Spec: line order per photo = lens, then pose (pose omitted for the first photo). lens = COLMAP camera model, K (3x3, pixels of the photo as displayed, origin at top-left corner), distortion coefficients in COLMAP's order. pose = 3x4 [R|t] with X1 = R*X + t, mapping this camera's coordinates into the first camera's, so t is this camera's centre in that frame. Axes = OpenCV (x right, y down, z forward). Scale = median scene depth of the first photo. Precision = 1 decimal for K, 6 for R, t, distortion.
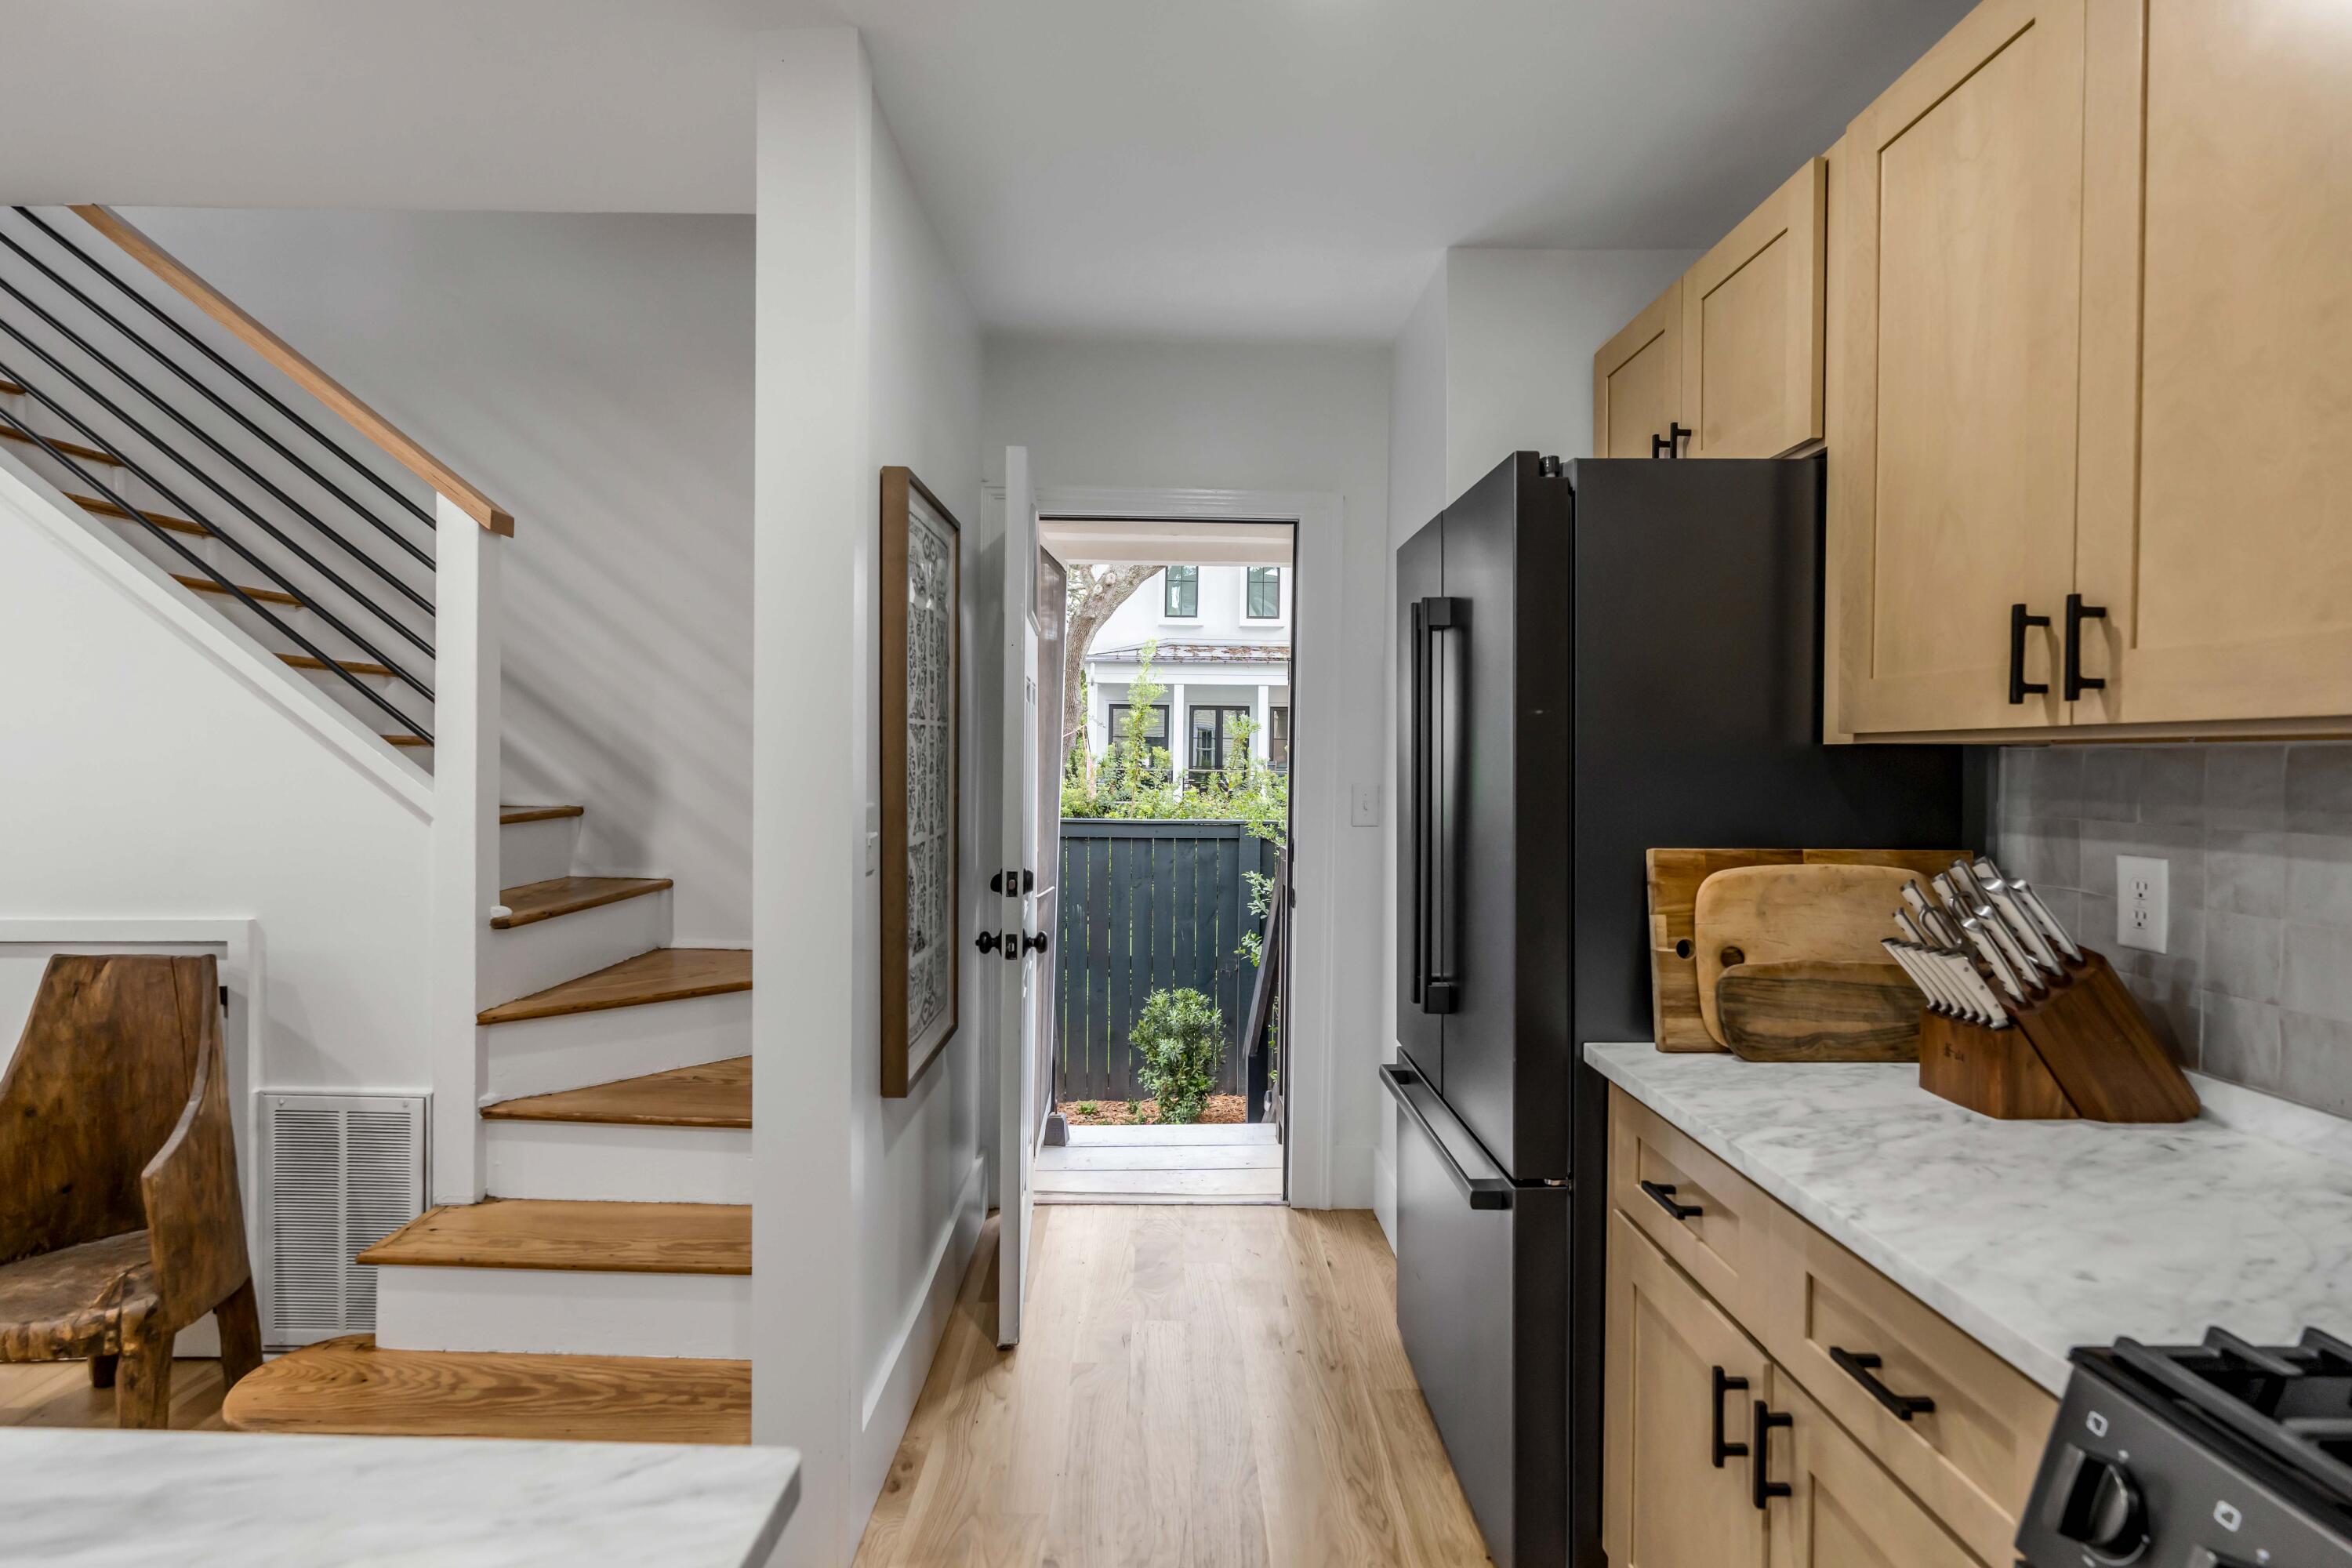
lens RADIAL K [[1187.5, 0, 1178.2], [0, 1187.5, 779.5], [0, 0, 1]] dist [-0.002956, -0.000930]
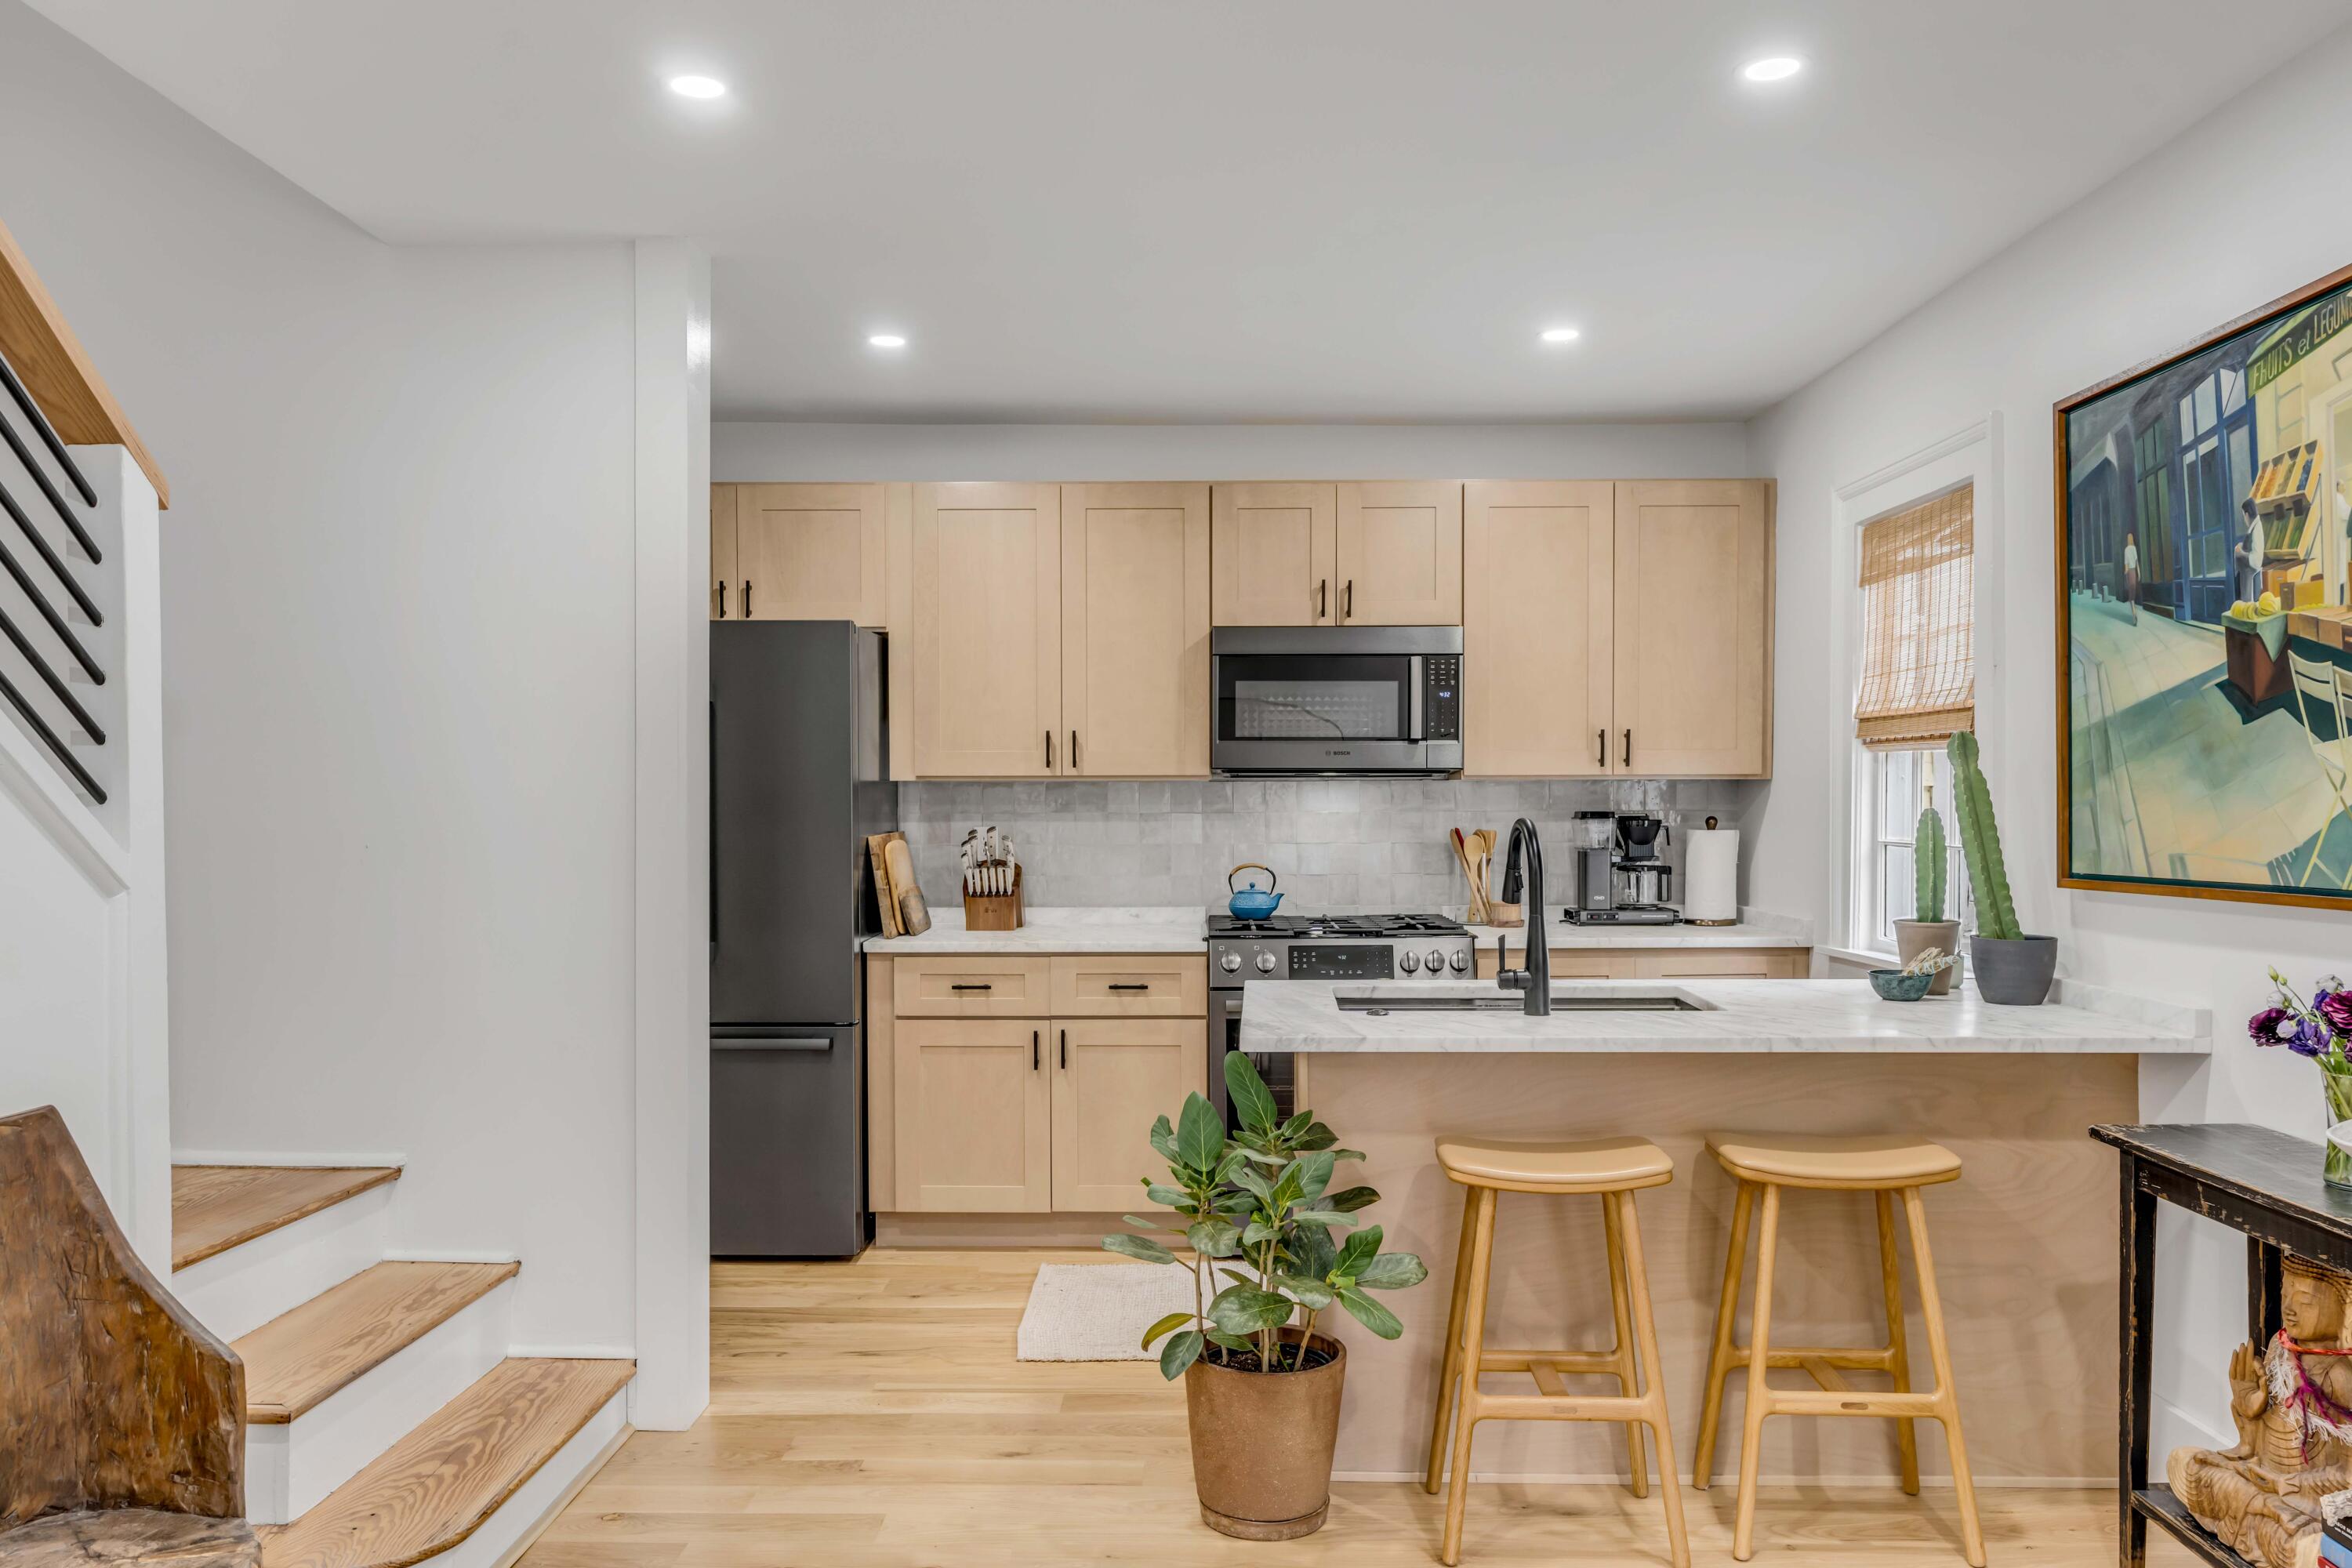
lens RADIAL K [[1645.4, 0, 1193.1], [0, 1645.4, 826.8], [0, 0, 1]] dist [0.011578, -0.003344]
pose [[0.023718, -0.033365, 0.999162, -2.793598], [0.019701, 0.999264, 0.032901, -0.041450], [-0.999525, 0.018904, 0.024358, 0.531875]]
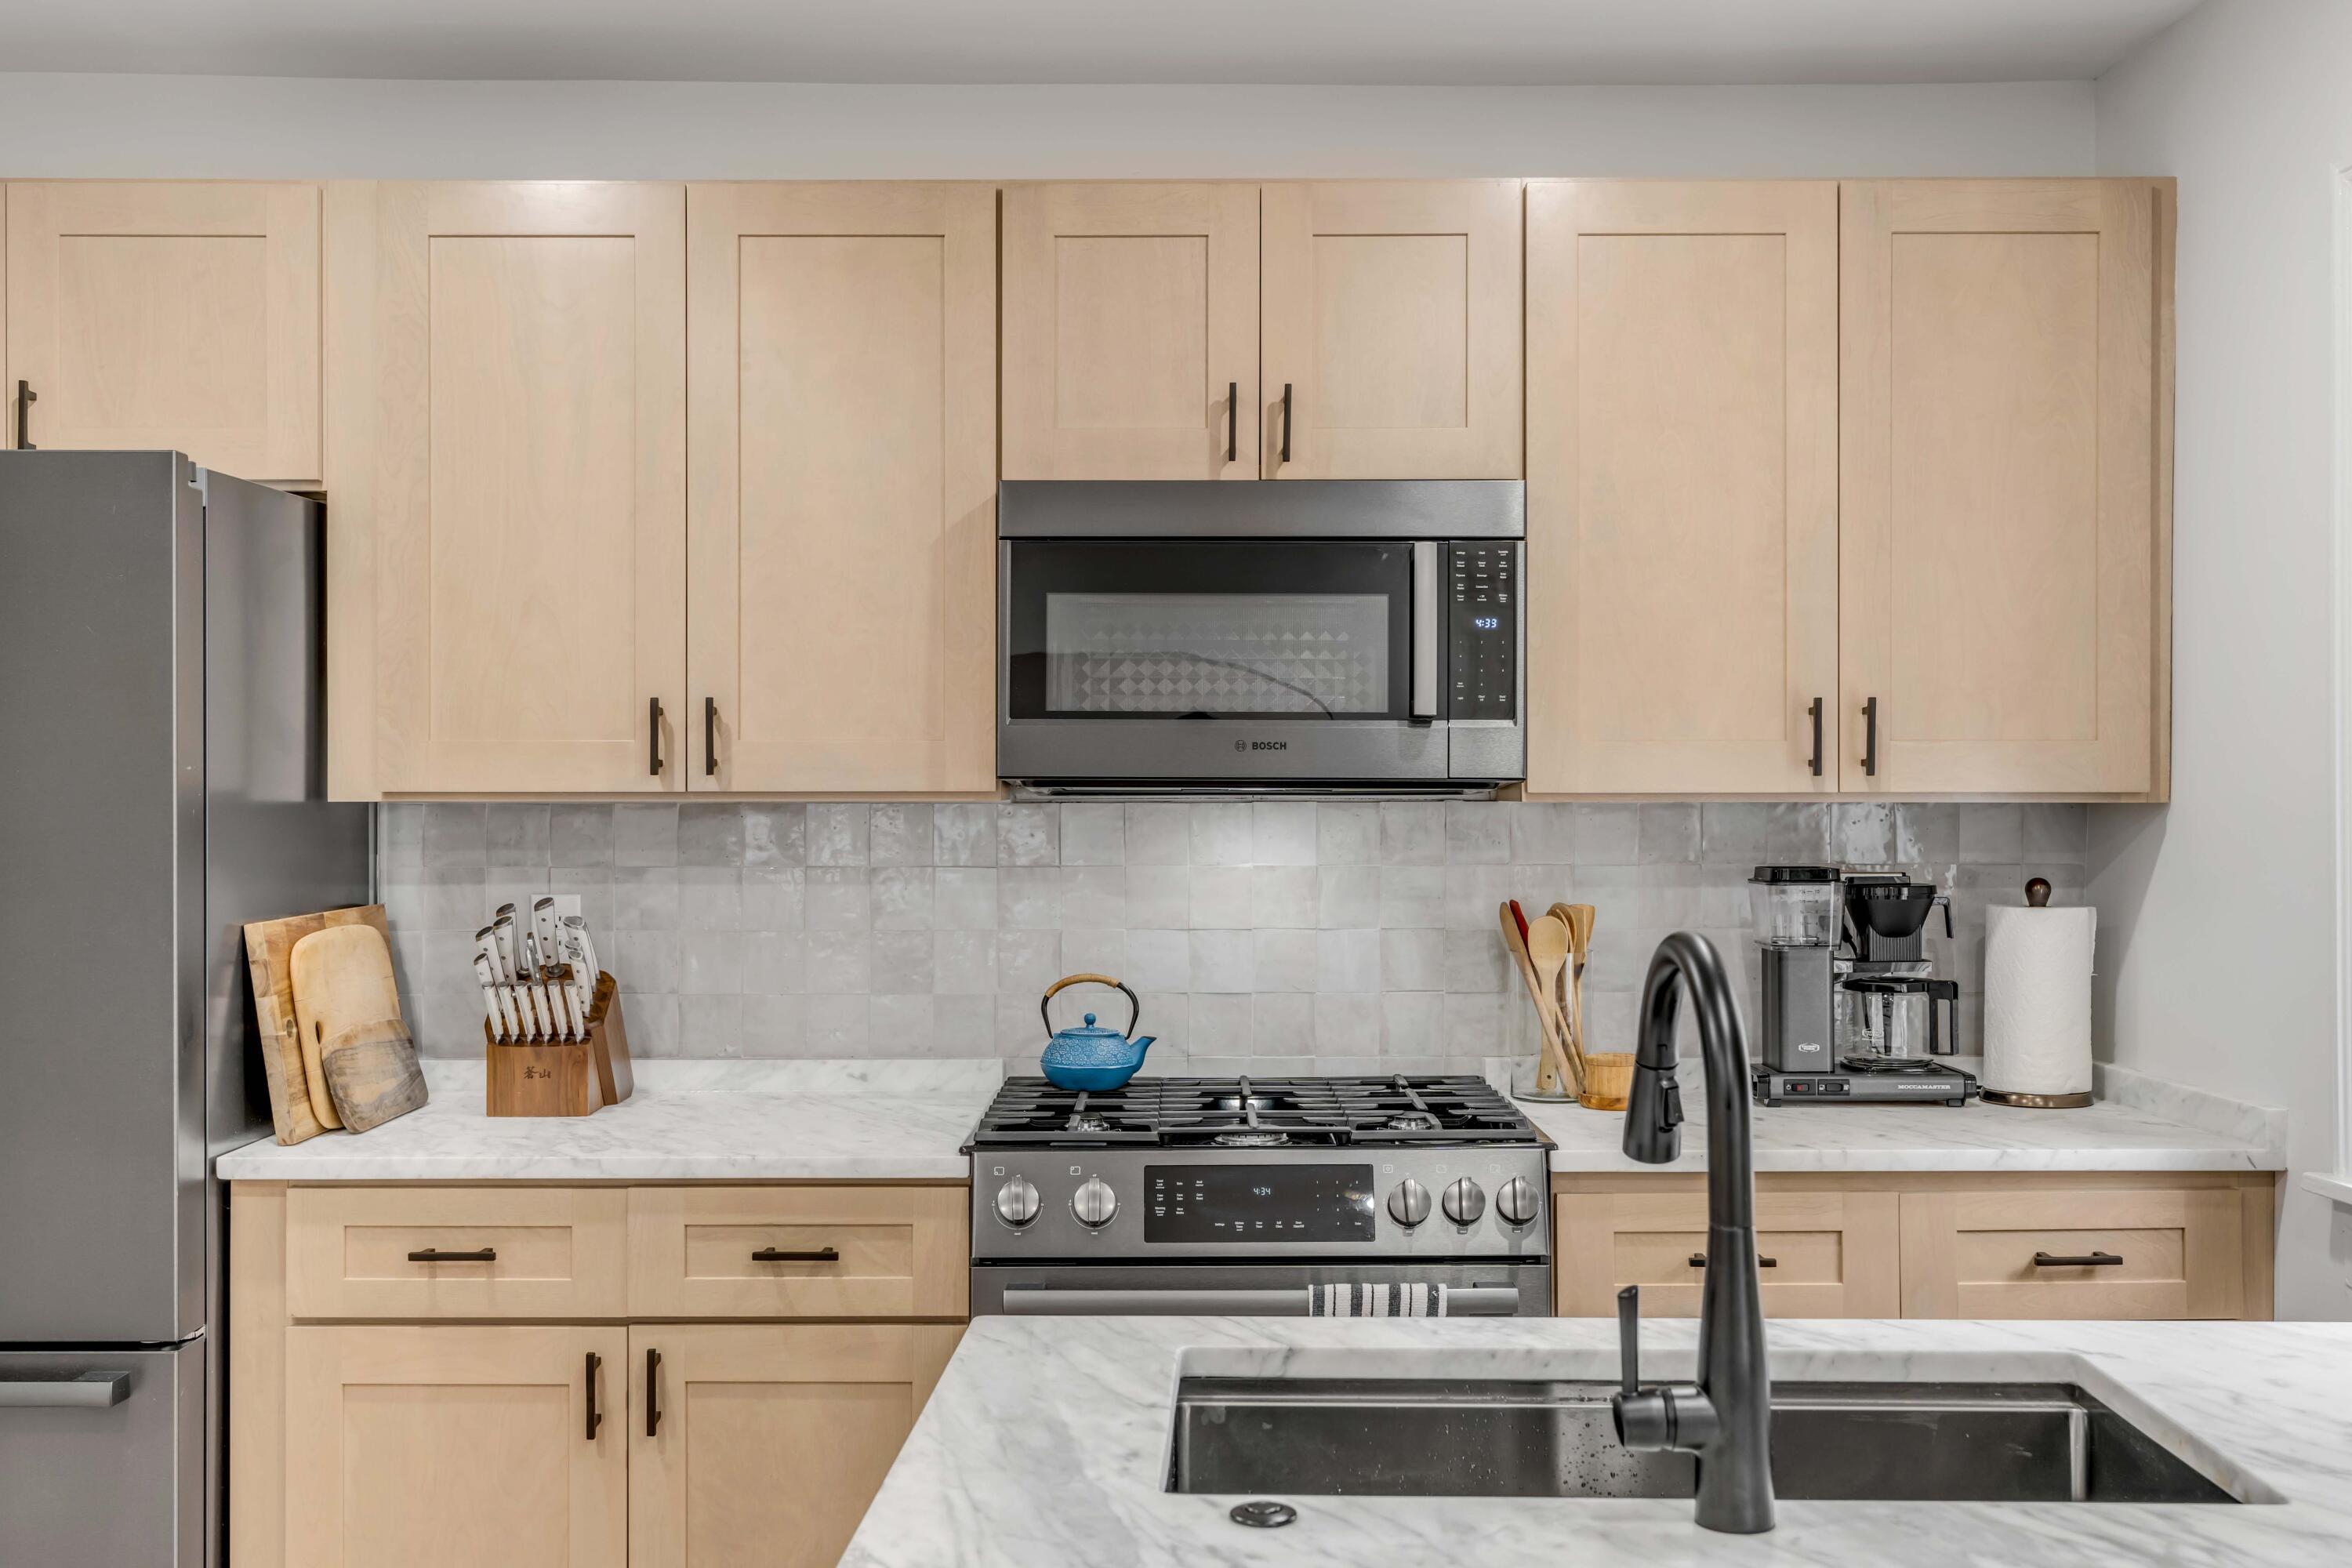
lens RADIAL K [[2270.0, 0, 1180.3], [0, 2270.0, 779.9], [0, 0, 1]] dist [0.005805, 0.000000]
pose [[0.016208, -0.004511, 0.999858, -1.604205], [0.017390, 0.999840, 0.004229, -0.053697], [-0.999717, 0.017319, 0.016284, 0.356165]]
